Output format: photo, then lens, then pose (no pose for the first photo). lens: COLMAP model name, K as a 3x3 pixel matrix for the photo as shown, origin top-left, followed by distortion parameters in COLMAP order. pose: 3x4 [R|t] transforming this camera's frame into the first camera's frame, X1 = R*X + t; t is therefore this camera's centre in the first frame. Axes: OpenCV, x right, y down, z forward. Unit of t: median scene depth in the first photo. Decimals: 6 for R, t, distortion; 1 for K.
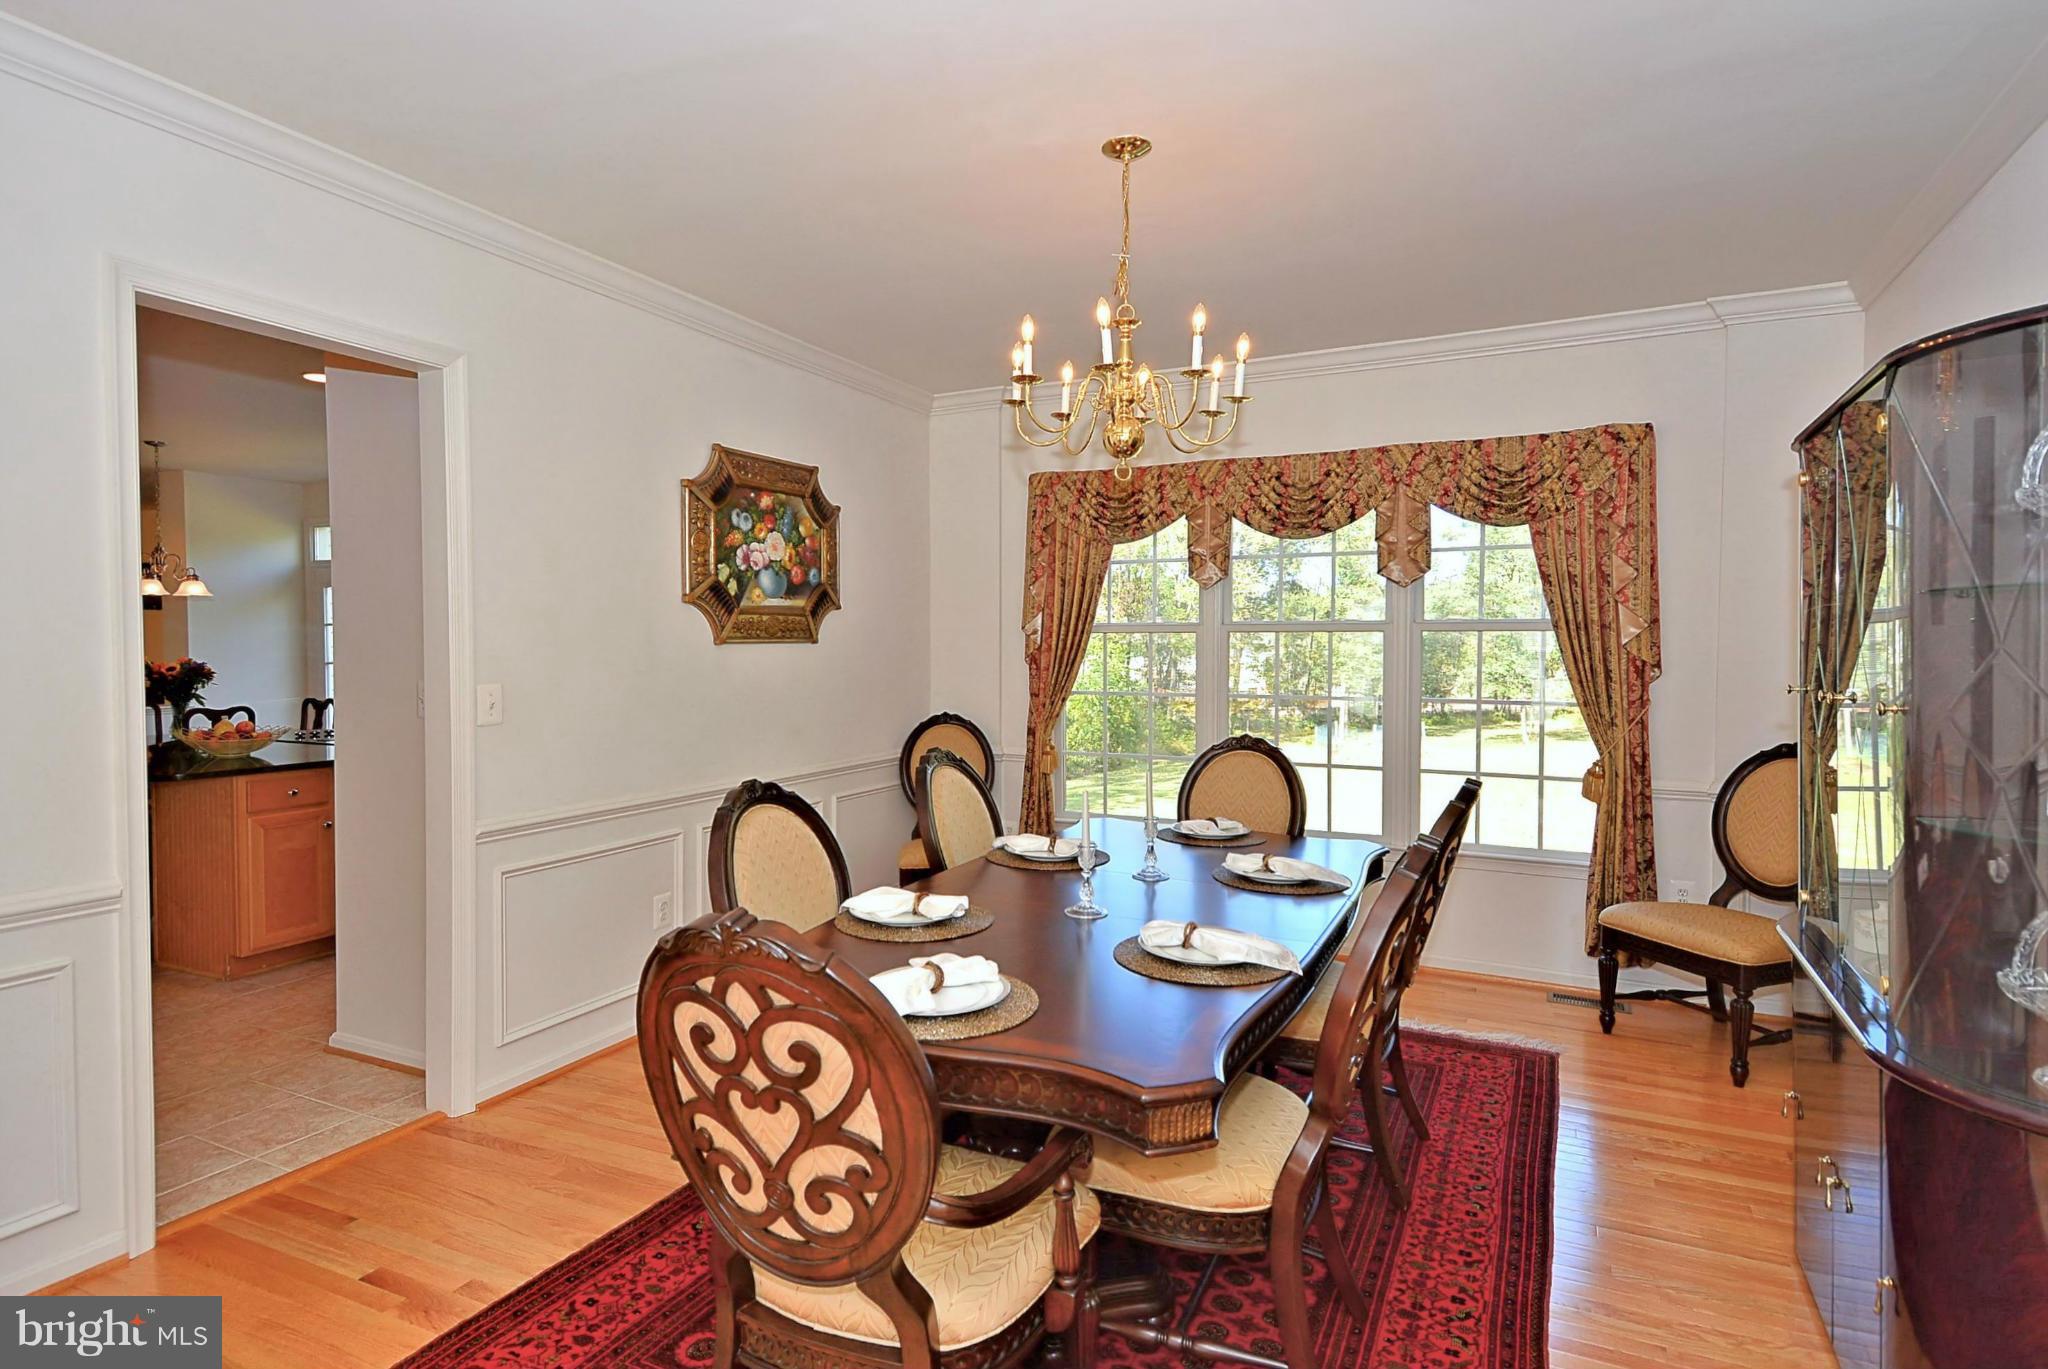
lens RADIAL K [[1089.6, 0, 1020.5], [0, 1089.6, 674.0], [0, 0, 1]] dist [0.080117, -0.052569]
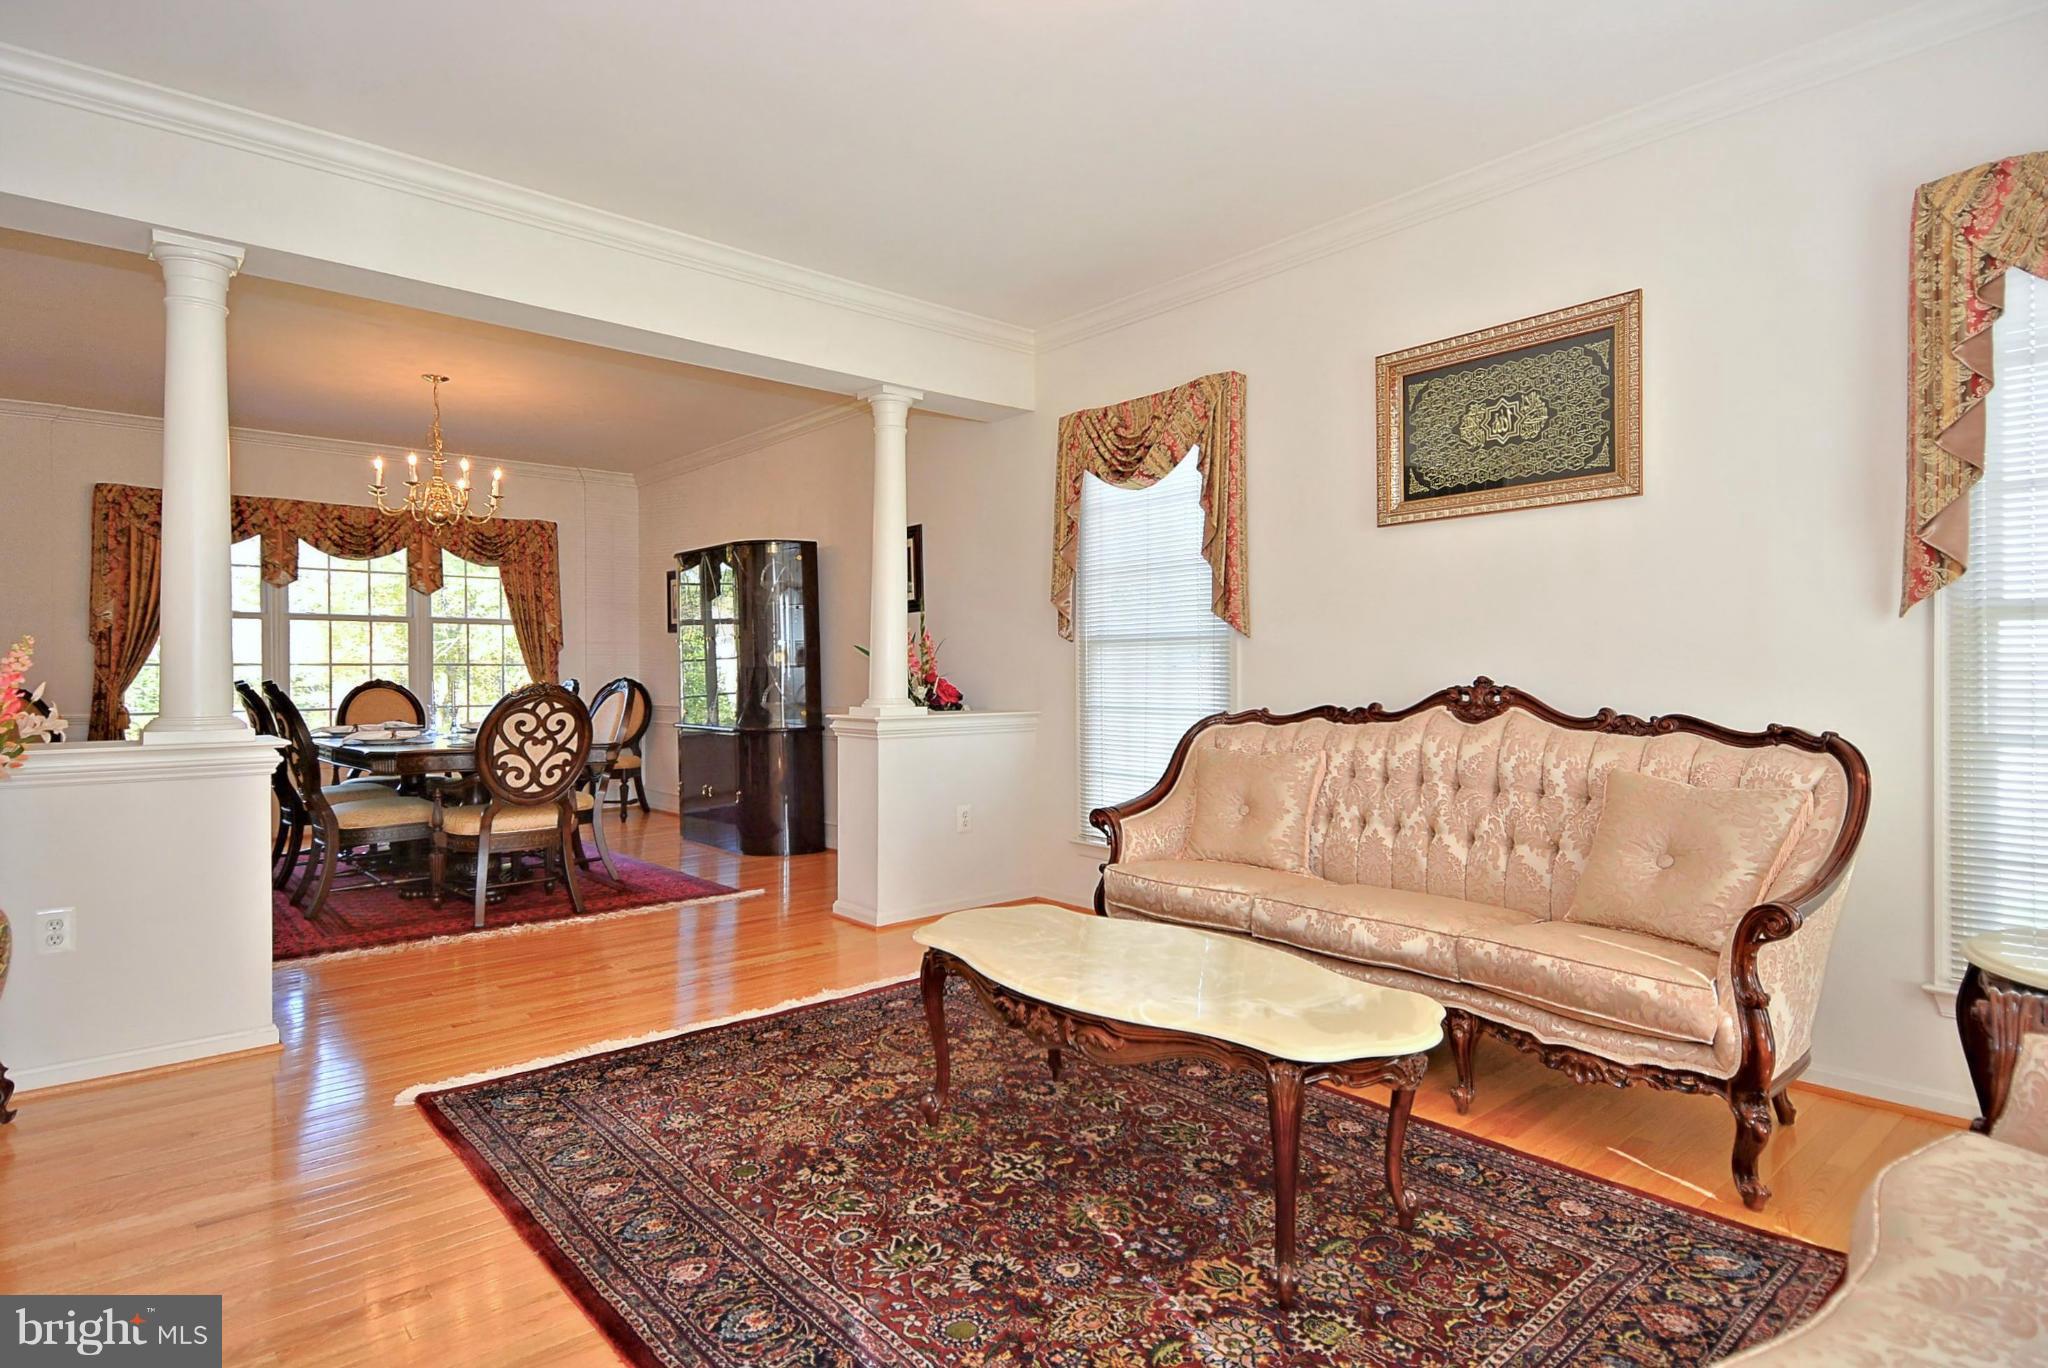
lens RADIAL K [[1054.4, 0, 1030.7], [0, 1054.4, 669.9], [0, 0, 1]] dist [0.036323, -0.043724]
pose [[0.389301, 0.000079, 0.921110, -1.041936], [0.027482, 0.999554, -0.011700, 0.103389], [-0.920700, 0.029869, 0.389125, -0.629718]]
